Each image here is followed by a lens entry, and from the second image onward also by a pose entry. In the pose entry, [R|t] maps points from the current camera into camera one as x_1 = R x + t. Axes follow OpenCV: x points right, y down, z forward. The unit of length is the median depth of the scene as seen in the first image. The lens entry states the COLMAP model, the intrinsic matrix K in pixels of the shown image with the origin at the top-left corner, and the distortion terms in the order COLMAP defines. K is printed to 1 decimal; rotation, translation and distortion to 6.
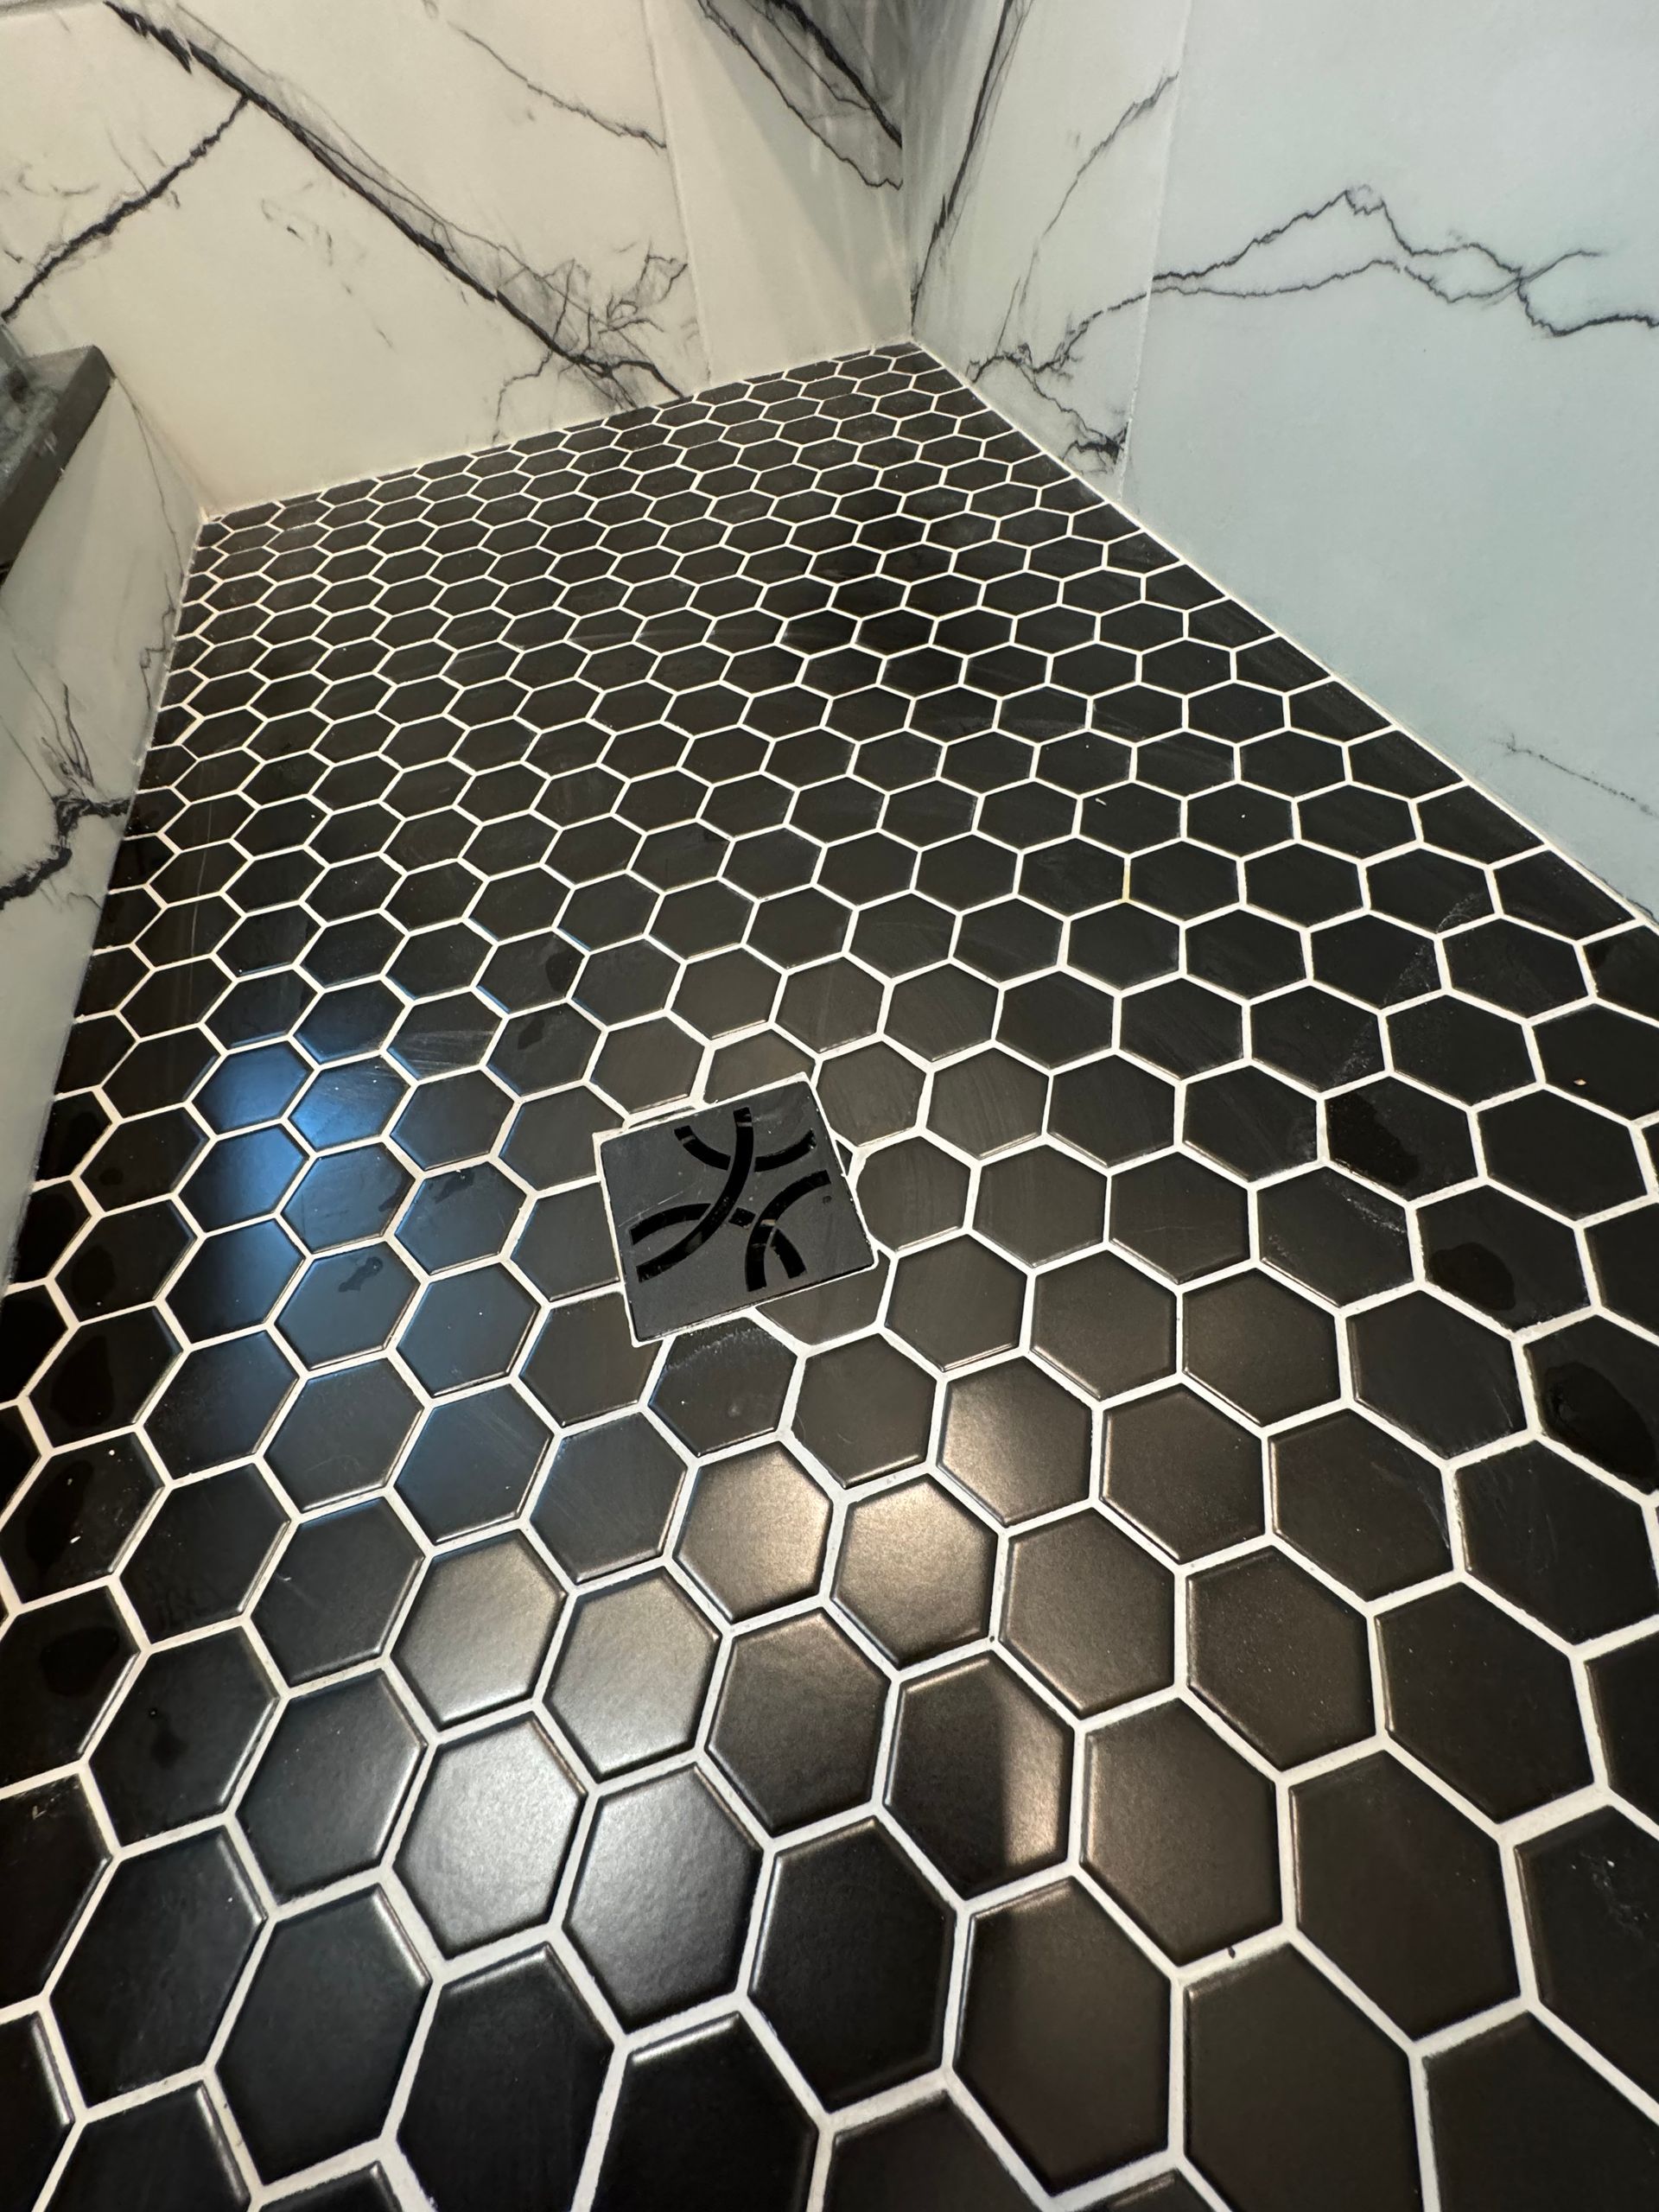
lens RADIAL K [[888.5, 0, 826.1], [0, 888.5, 1104.0], [0, 0, 1]] dist [-0.002680, 0.000240]
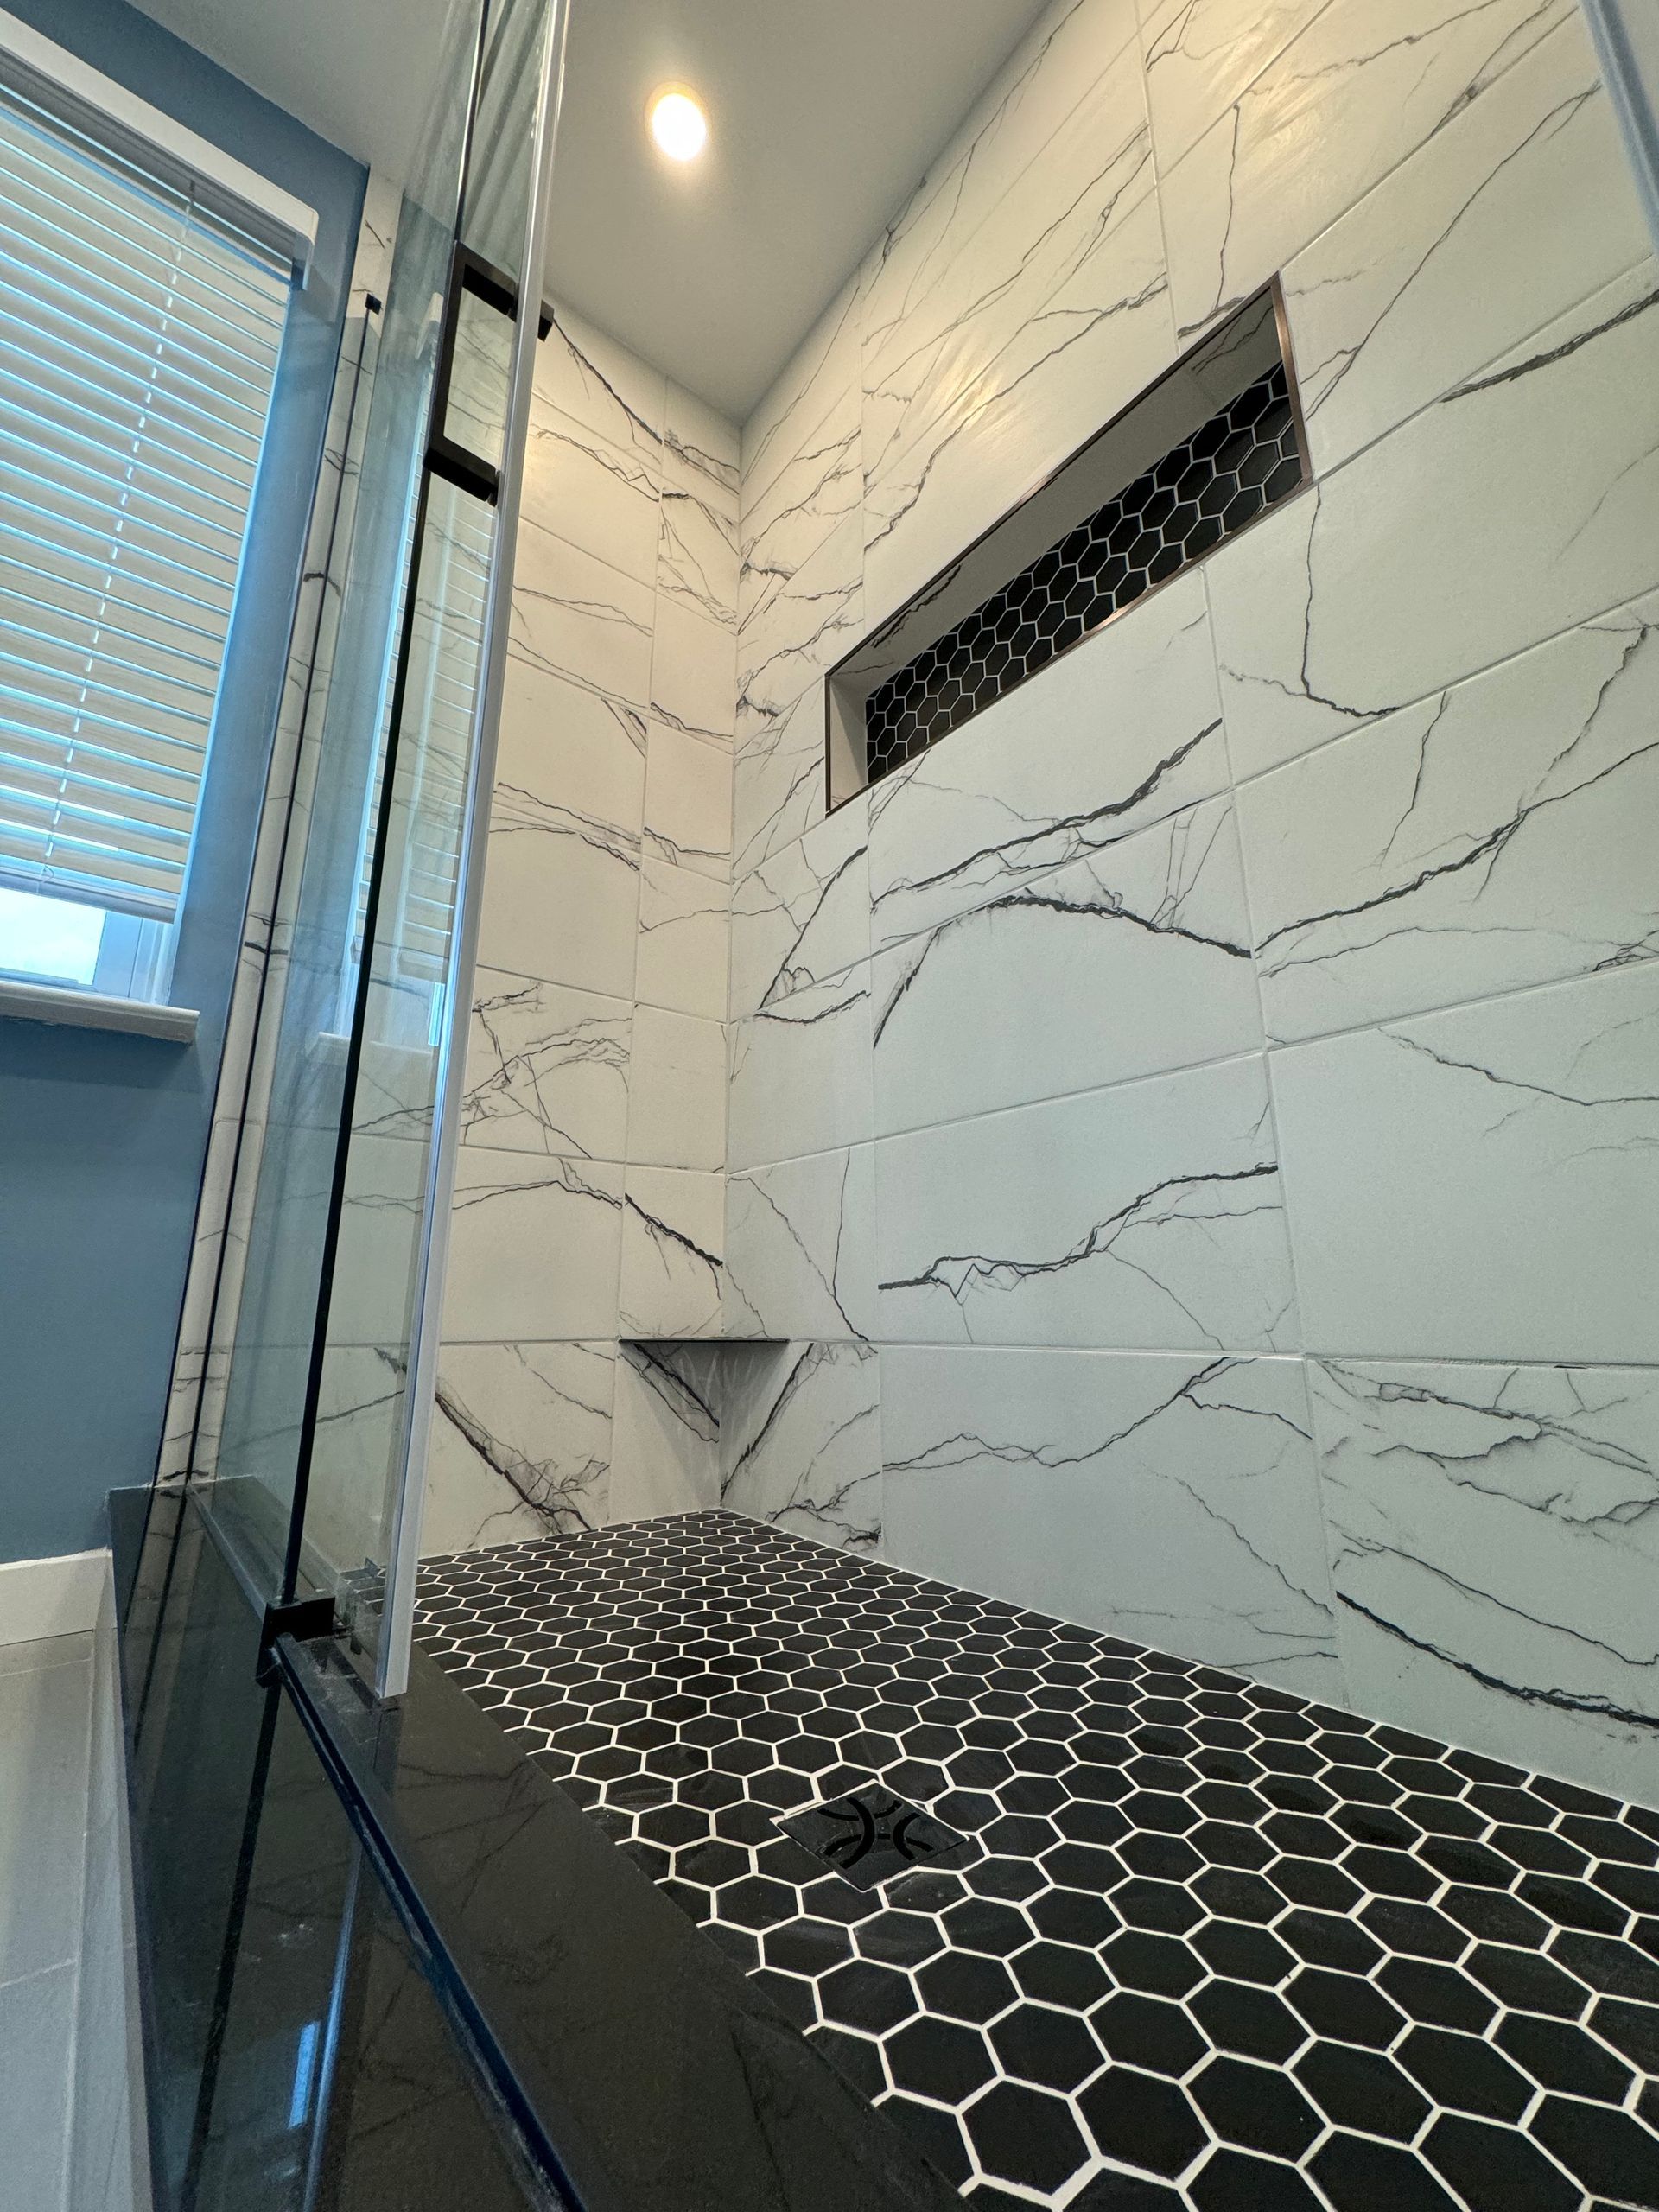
lens RADIAL K [[888.5, 0, 826.1], [0, 888.5, 1104.0], [0, 0, 1]] dist [-0.002680, 0.000240]
pose [[0.929576, 0.181517, 0.320844, -0.517531], [0.236923, 0.372605, -0.897236, 0.573266], [-0.282412, 0.910064, 0.303359, -0.391388]]
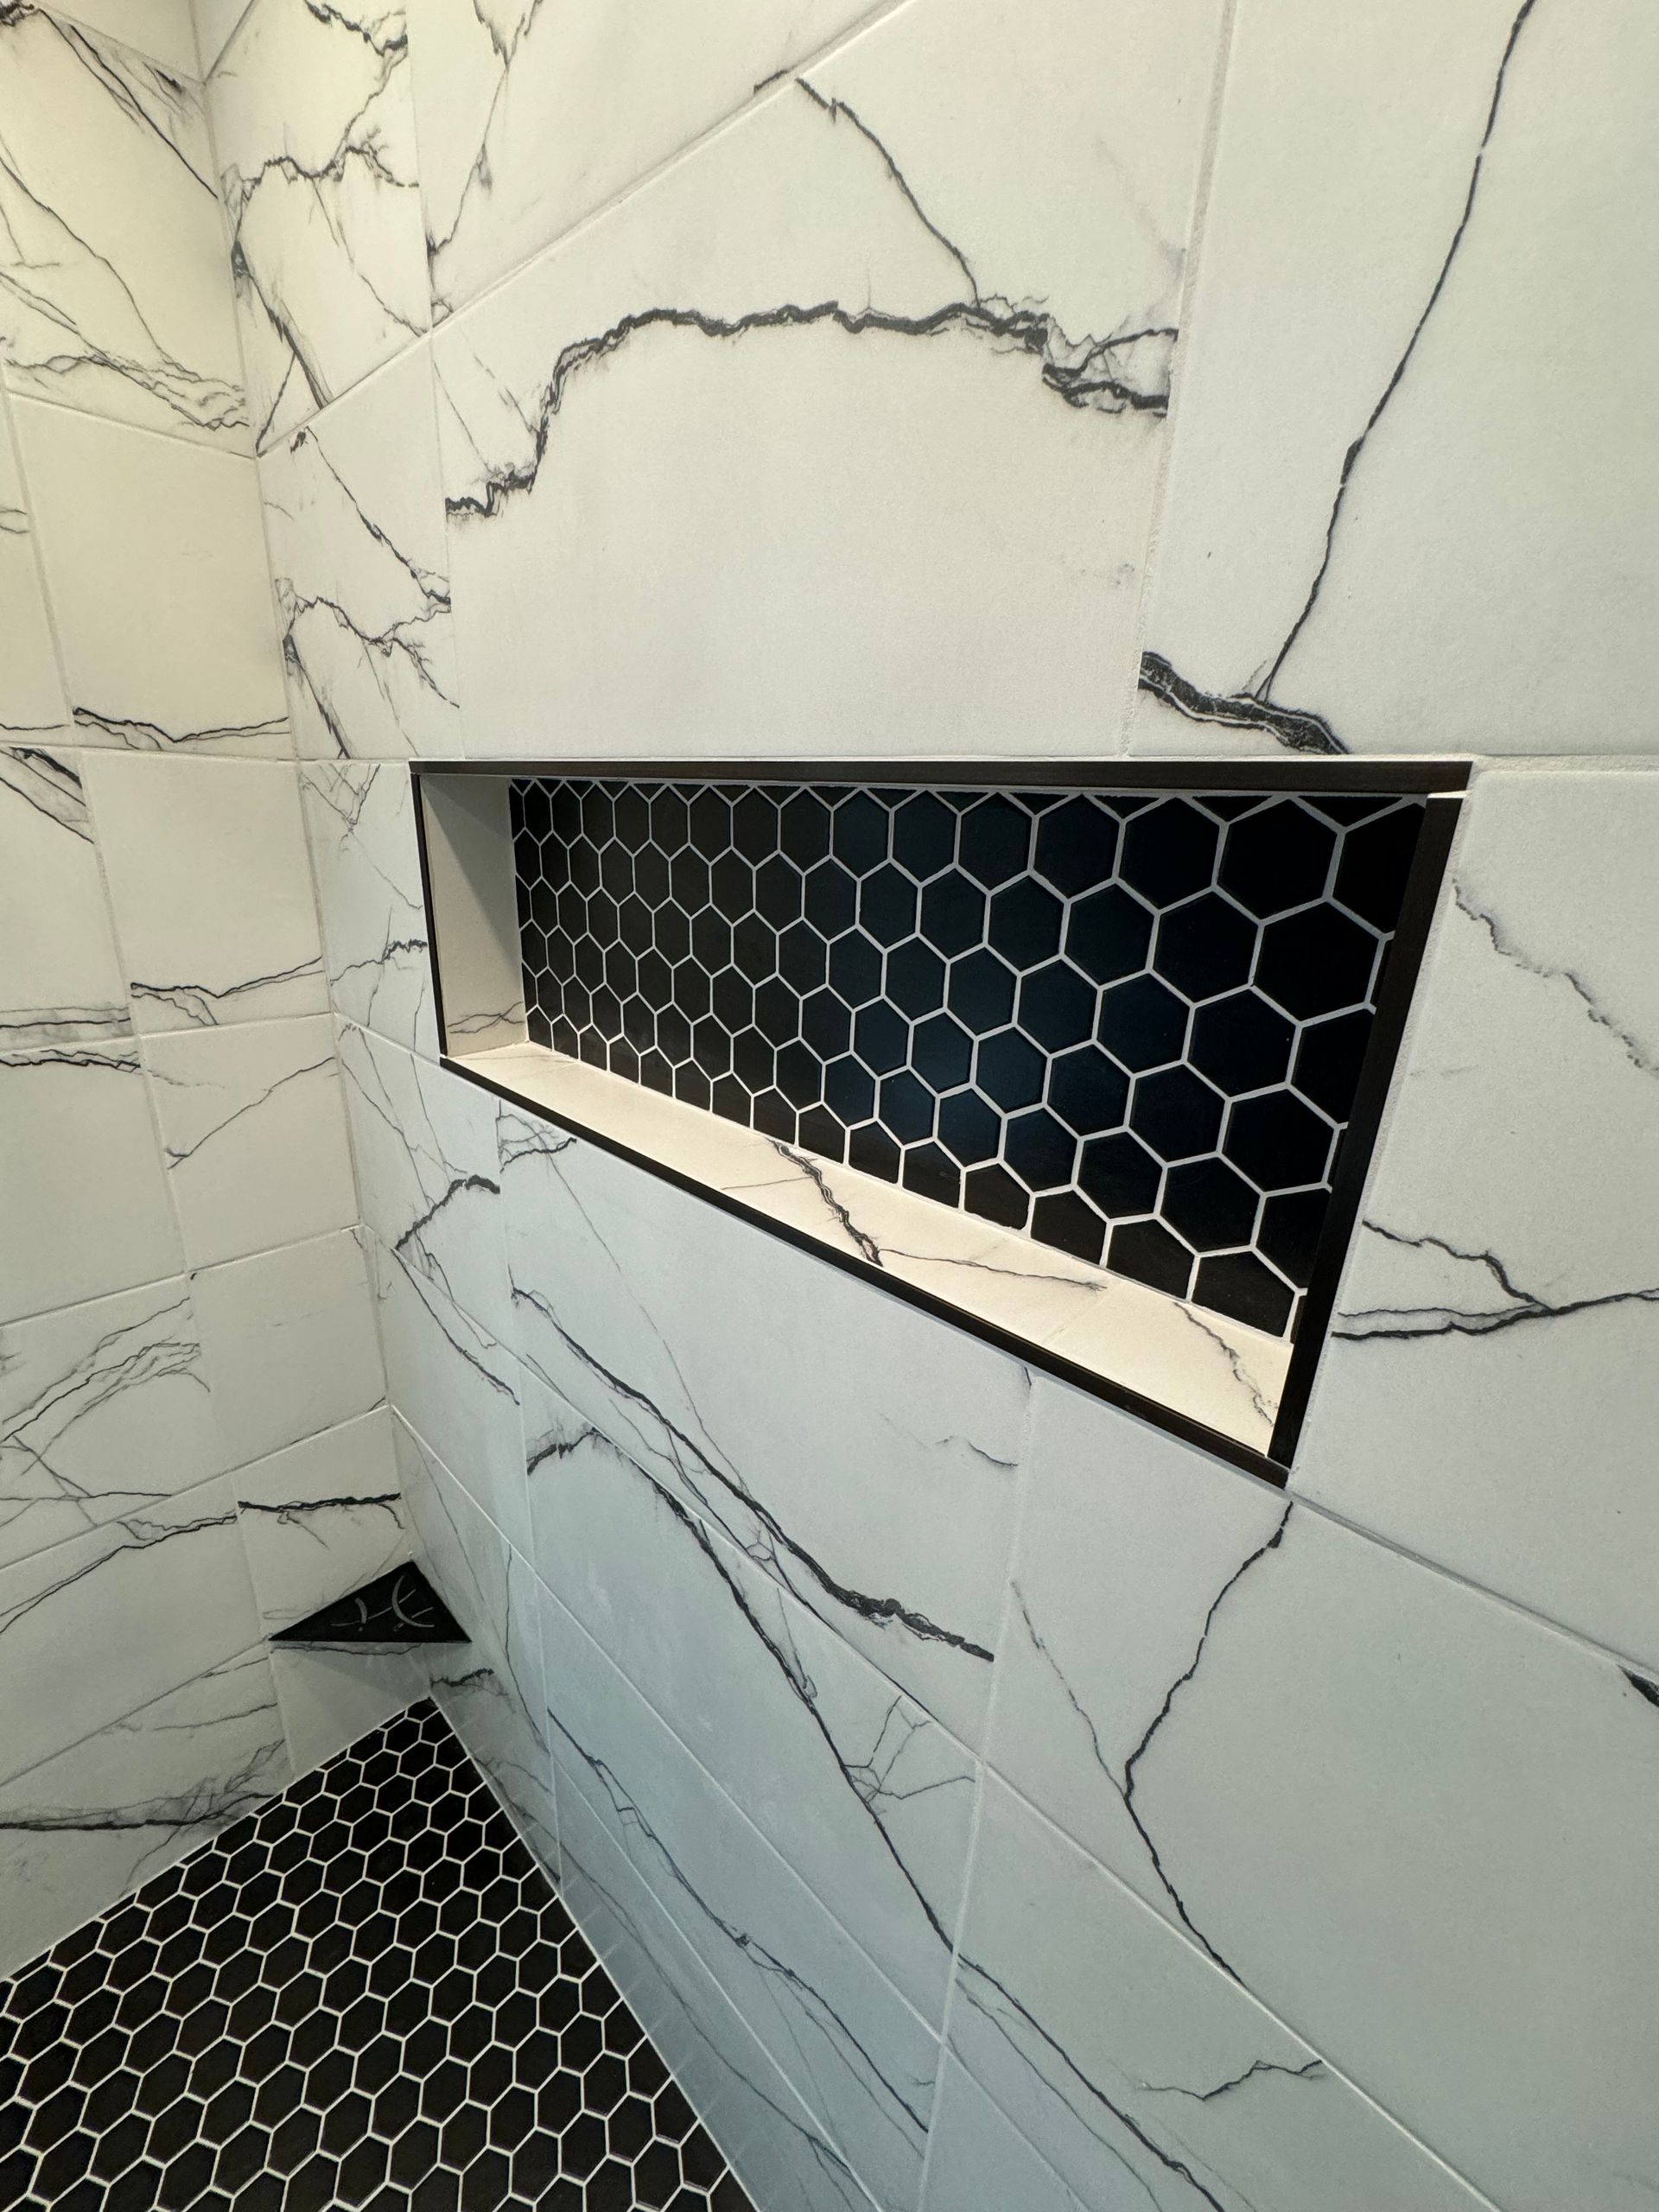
lens RADIAL K [[893.6, 0, 829.5], [0, 893.6, 1106.0], [0, 0, 1]] dist [-0.002040, 0.000058]
pose [[0.867315, -0.017062, 0.497468, -0.091421], [0.312578, 0.796450, -0.517651, -0.791161], [-0.387376, 0.604464, 0.696106, -1.463635]]
